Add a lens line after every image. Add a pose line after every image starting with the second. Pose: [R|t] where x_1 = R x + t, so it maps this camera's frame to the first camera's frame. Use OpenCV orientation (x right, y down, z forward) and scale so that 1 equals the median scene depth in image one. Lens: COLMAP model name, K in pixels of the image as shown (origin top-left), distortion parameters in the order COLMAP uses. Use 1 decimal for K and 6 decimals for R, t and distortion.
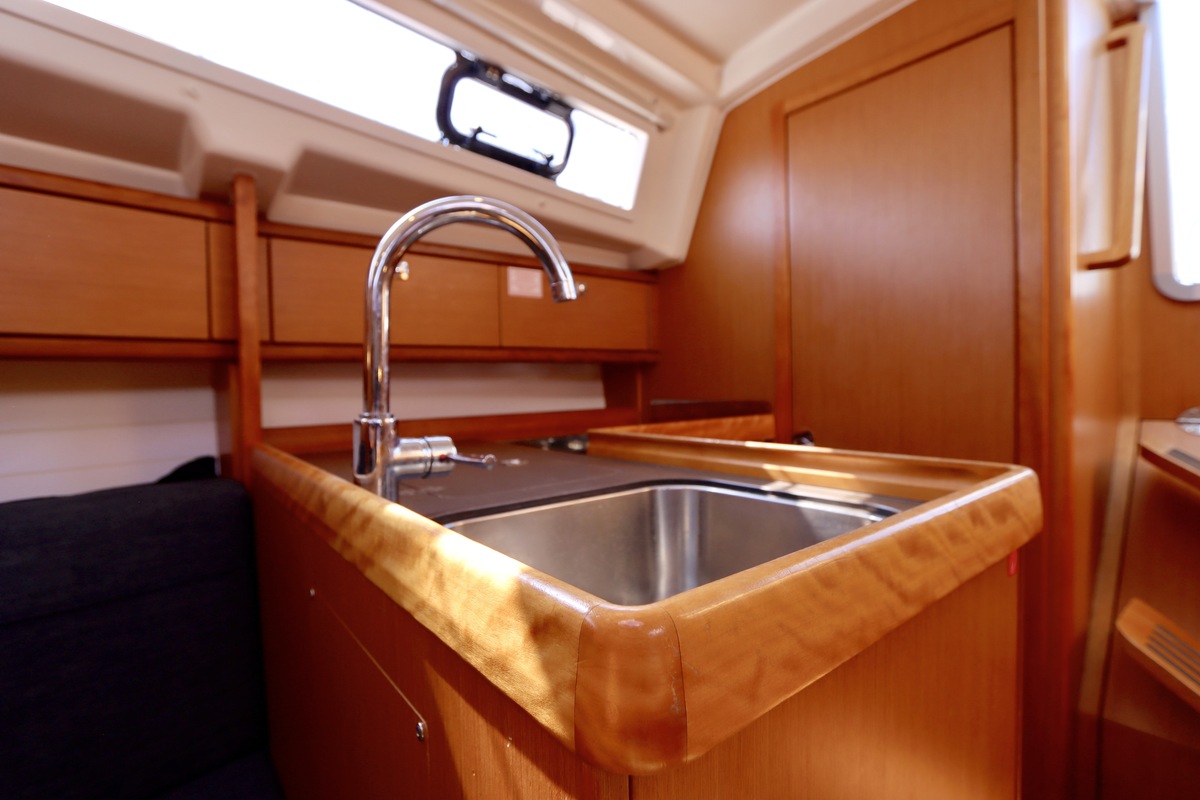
lens RADIAL K [[591.1, 0, 600.0], [0, 591.1, 400.0], [0, 0, 1]] dist [-0.020002, -0.000307]
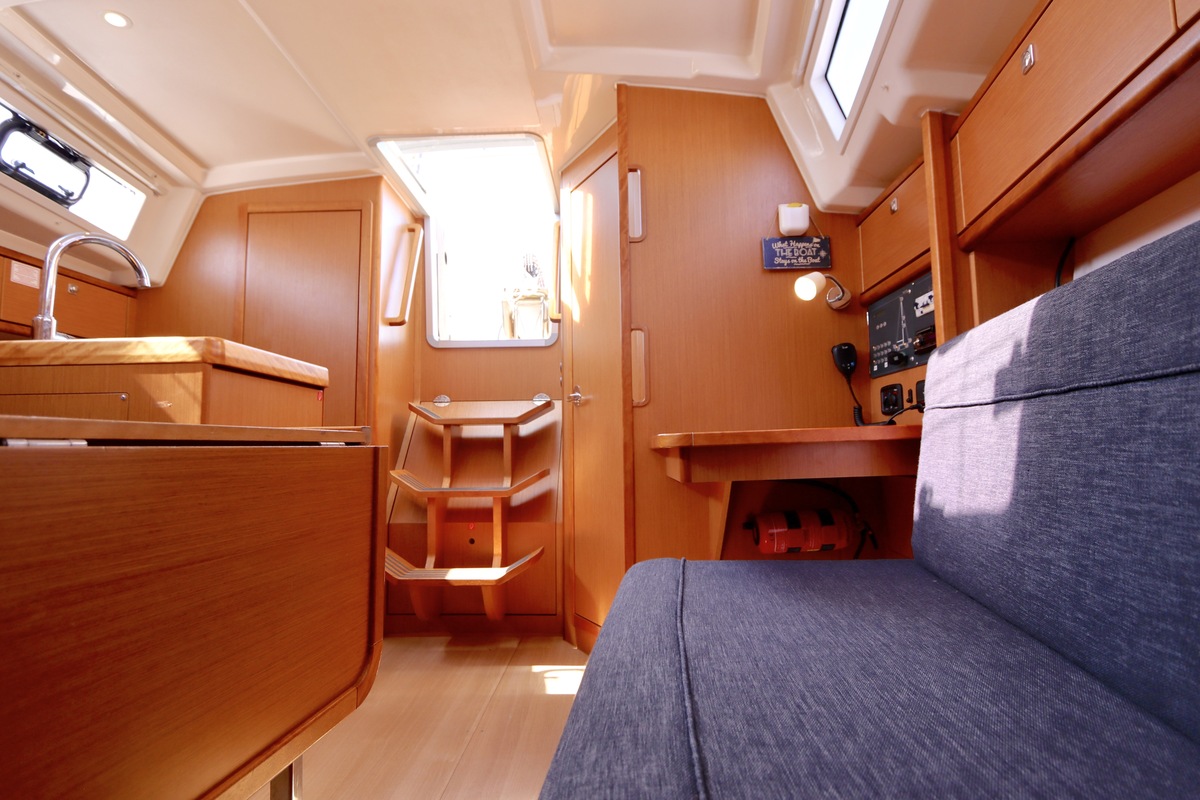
lens RADIAL K [[591.1, 0, 600.0], [0, 591.1, 400.0], [0, 0, 1]] dist [-0.020002, -0.000307]
pose [[0.644728, 0.075869, 0.760638, -0.285152], [0.011929, 0.993943, -0.109251, 0.258011], [-0.764319, 0.079511, 0.639917, -0.847866]]
